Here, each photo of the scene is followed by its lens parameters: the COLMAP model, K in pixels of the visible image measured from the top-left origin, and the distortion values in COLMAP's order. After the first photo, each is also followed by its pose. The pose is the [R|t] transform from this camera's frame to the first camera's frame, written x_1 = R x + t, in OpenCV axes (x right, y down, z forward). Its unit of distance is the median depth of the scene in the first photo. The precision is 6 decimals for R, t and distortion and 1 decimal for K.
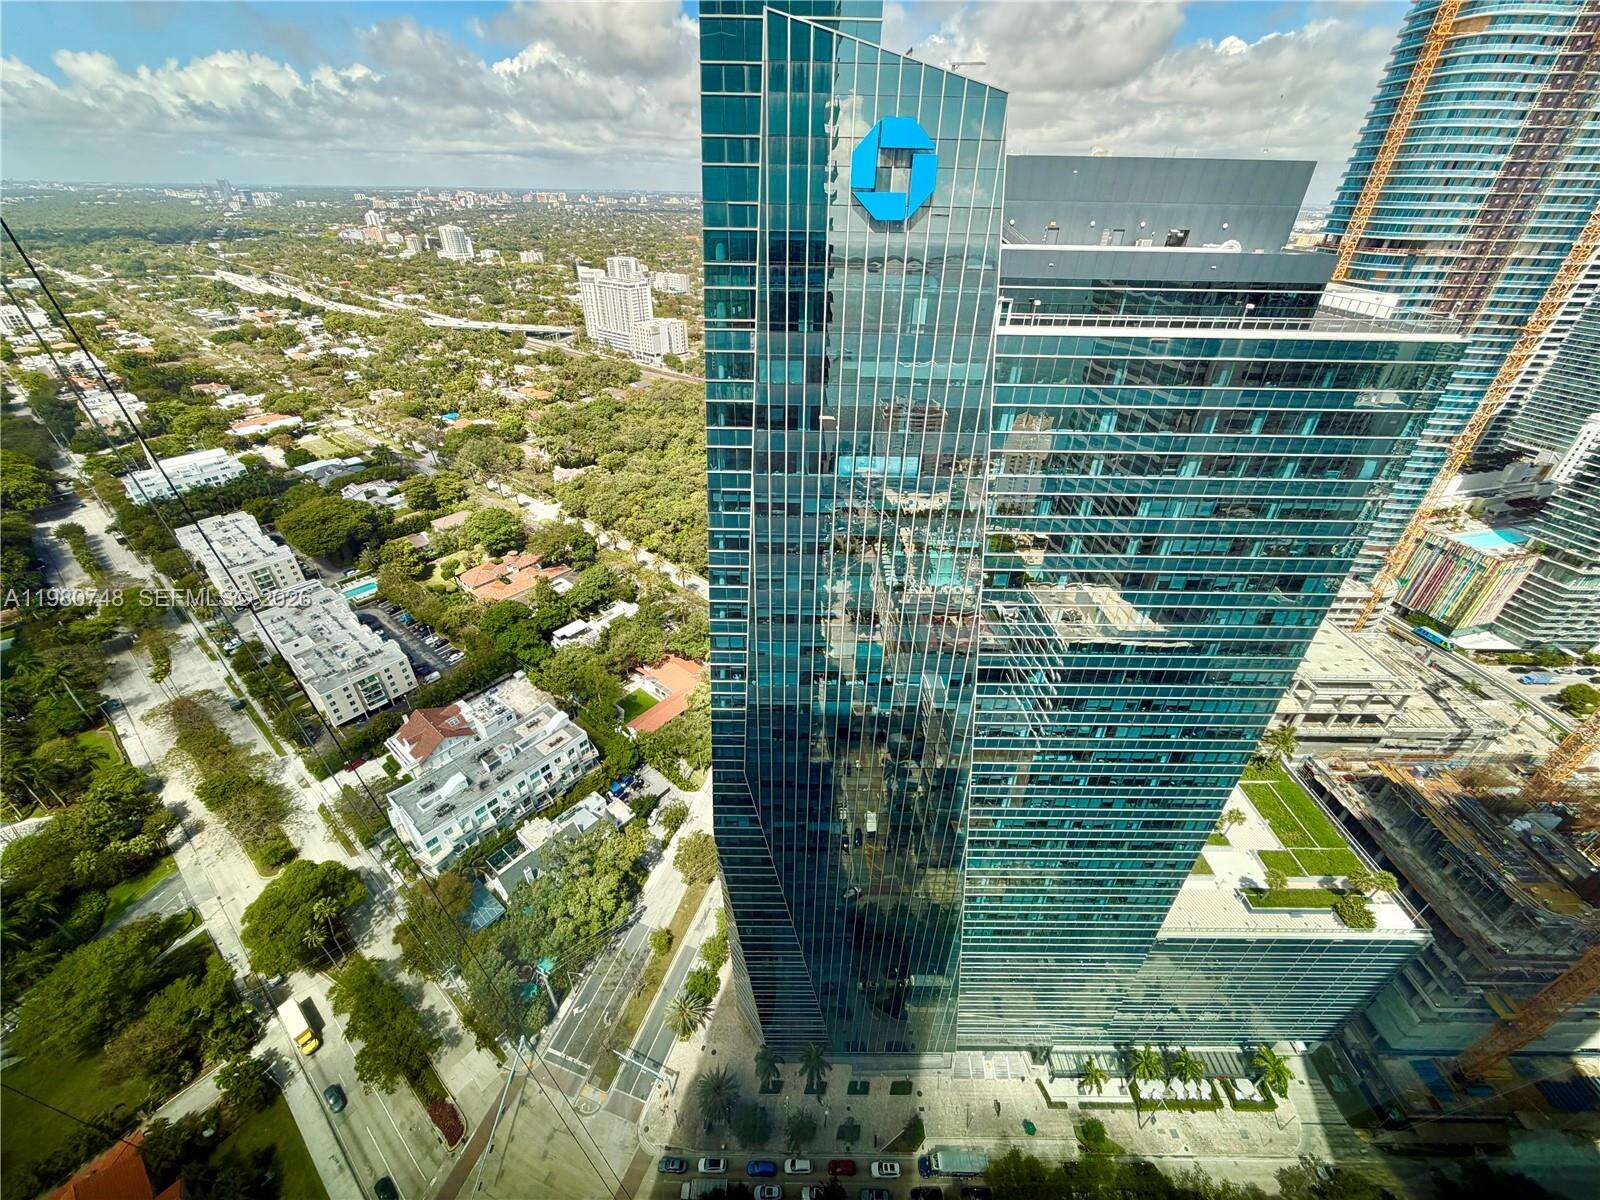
lens RADIAL K [[631.4, 0, 796.3], [0, 631.4, 596.1], [0, 0, 1]] dist [0.000534, -0.000232]
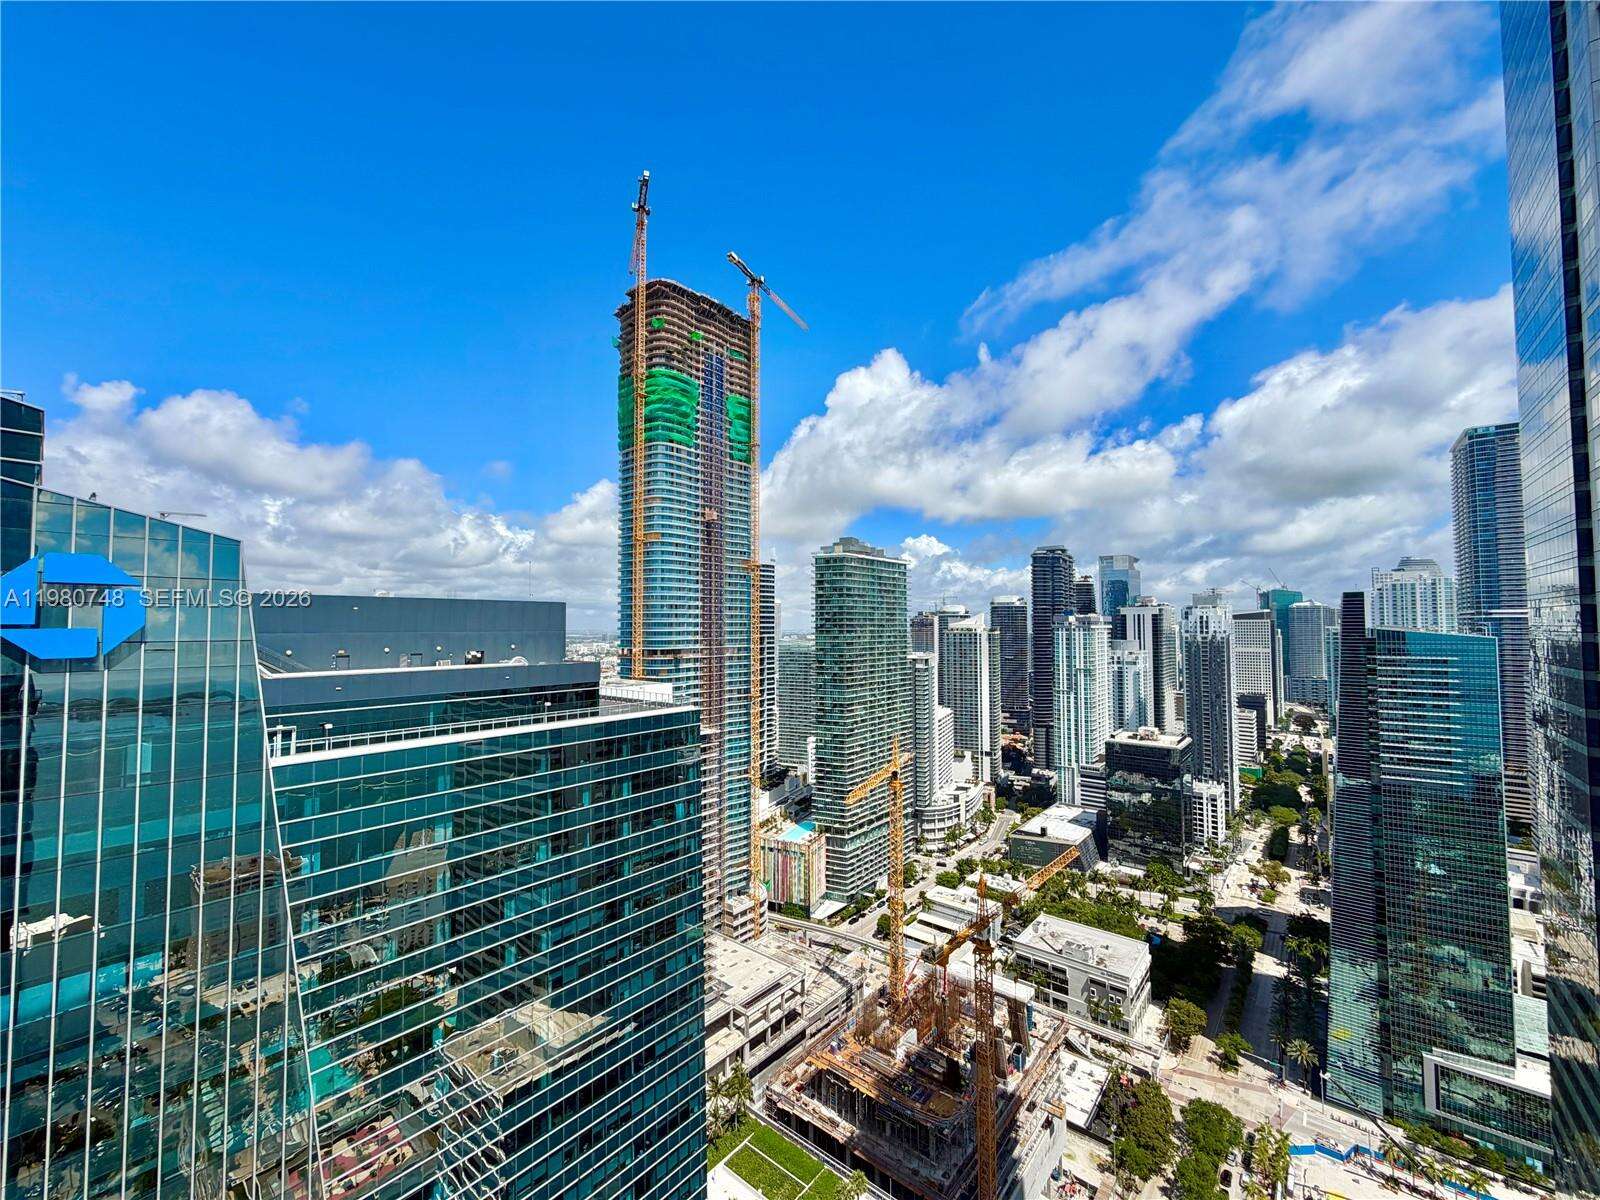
lens RADIAL K [[631.4, 0, 786.0], [0, 631.4, 606.4], [0, 0, 1]] dist [0.000534, -0.000232]
pose [[0.657902, 0.007498, 0.753066, 0.107736], [0.417103, 0.828951, -0.372647, 0.010517], [-0.627049, 0.559271, 0.542241, -0.013774]]
